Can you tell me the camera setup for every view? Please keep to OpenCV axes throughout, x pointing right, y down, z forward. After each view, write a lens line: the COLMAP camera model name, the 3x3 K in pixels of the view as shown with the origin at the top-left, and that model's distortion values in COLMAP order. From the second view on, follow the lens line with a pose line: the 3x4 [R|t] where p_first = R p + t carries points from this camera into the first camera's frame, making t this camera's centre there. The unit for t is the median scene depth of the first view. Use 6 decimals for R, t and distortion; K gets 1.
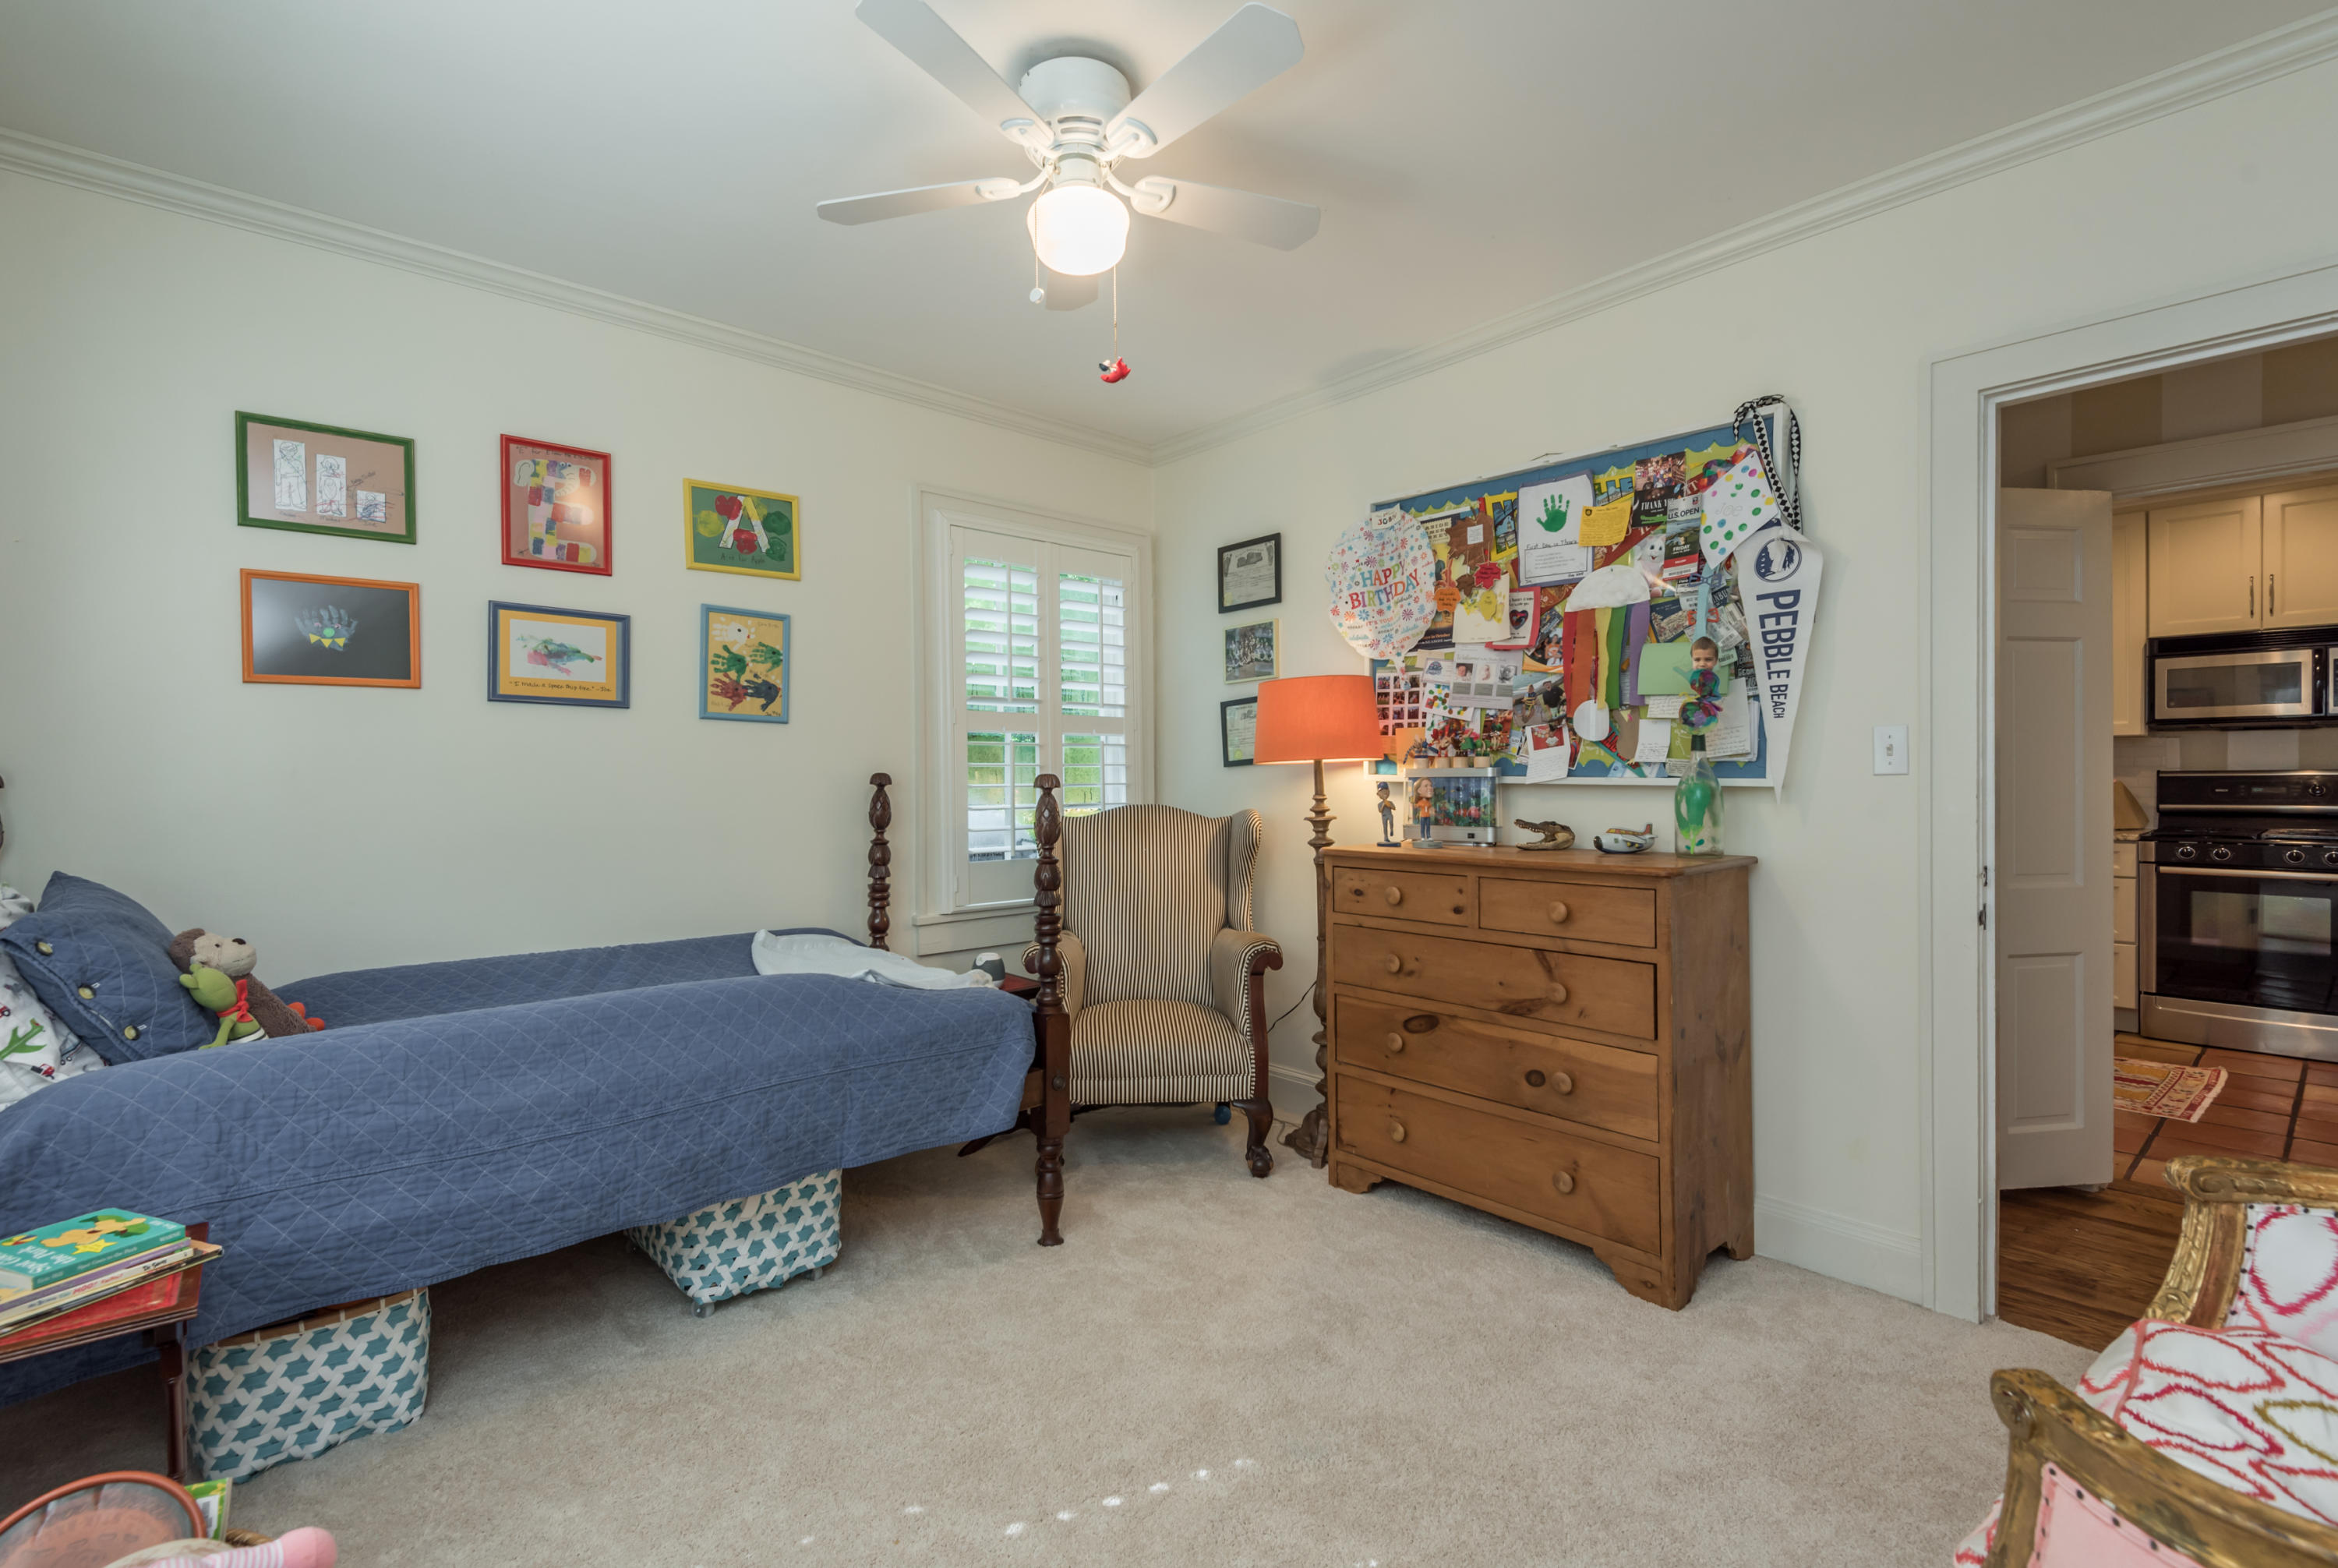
lens RADIAL K [[1062.9, 0, 1174.8], [0, 1062.9, 780.4], [0, 0, 1]] dist [0.023566, -0.010631]
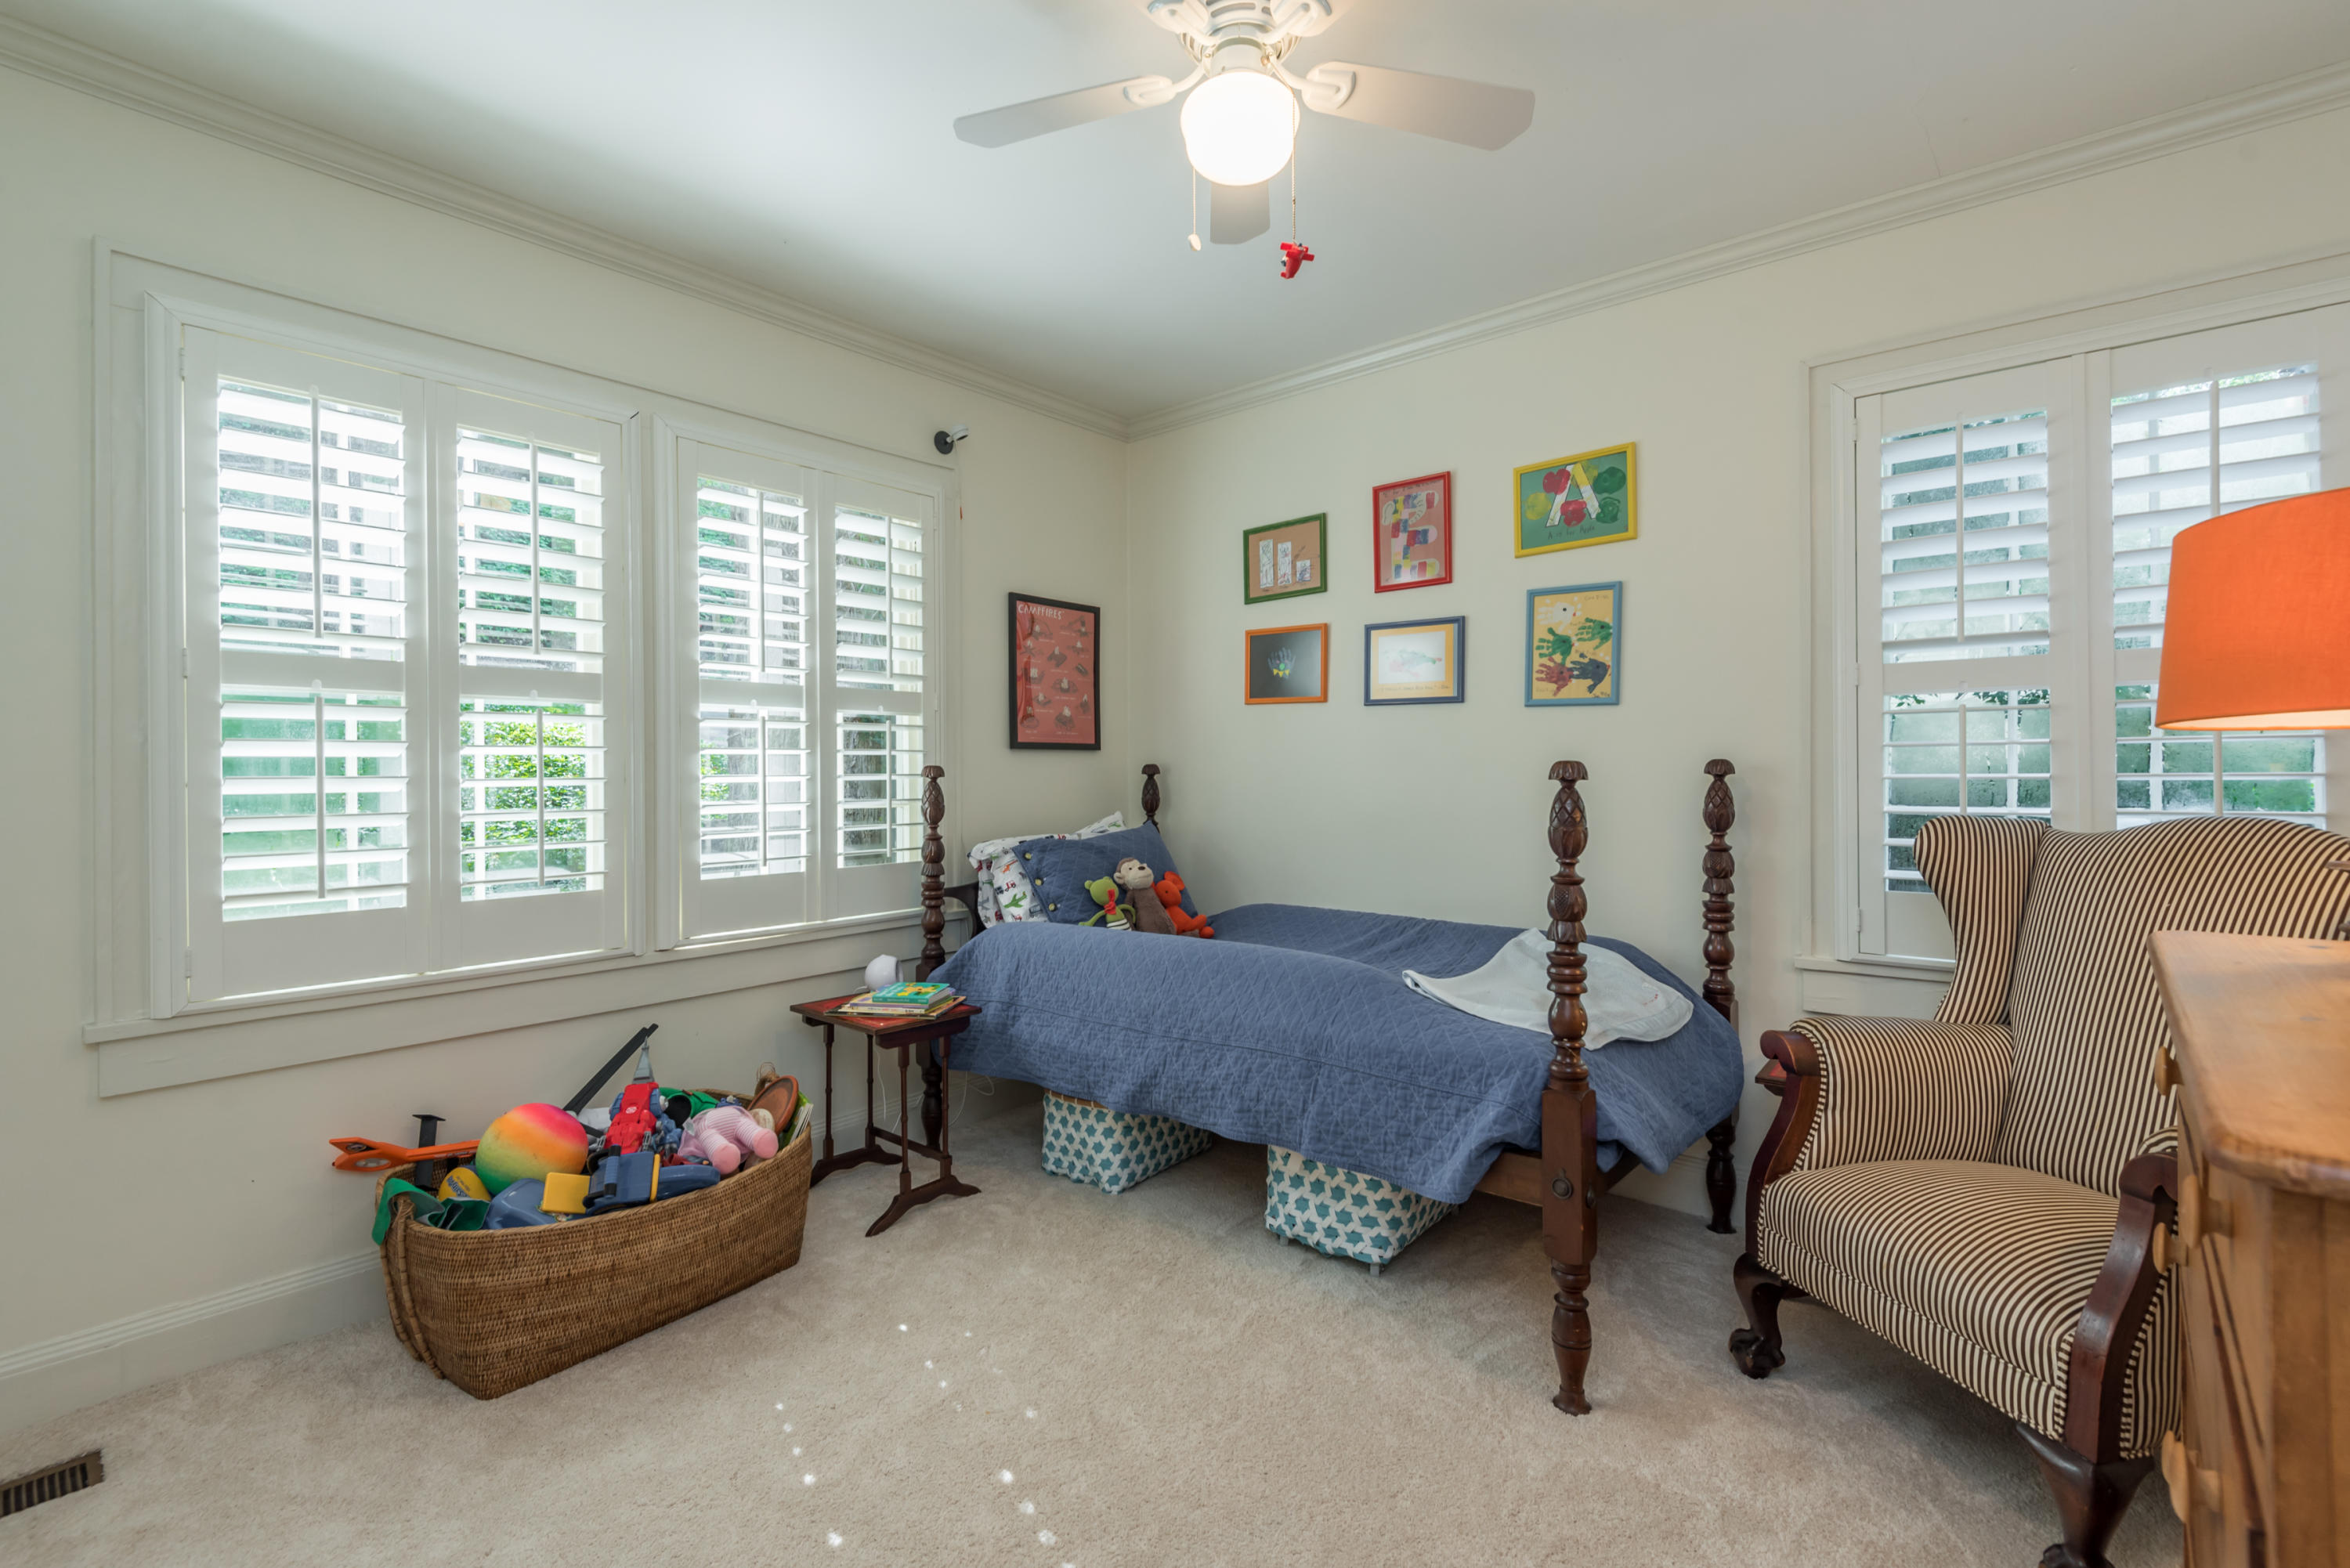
lens RADIAL K [[1068.3, 0, 1170.2], [0, 1068.3, 775.5], [0, 0, 1]] dist [0.023566, -0.010631]
pose [[0.135541, -0.005465, -0.990757, 0.484269], [-0.004404, 0.999972, -0.006118, 0.012716], [0.990762, 0.005192, 0.135513, 0.537272]]
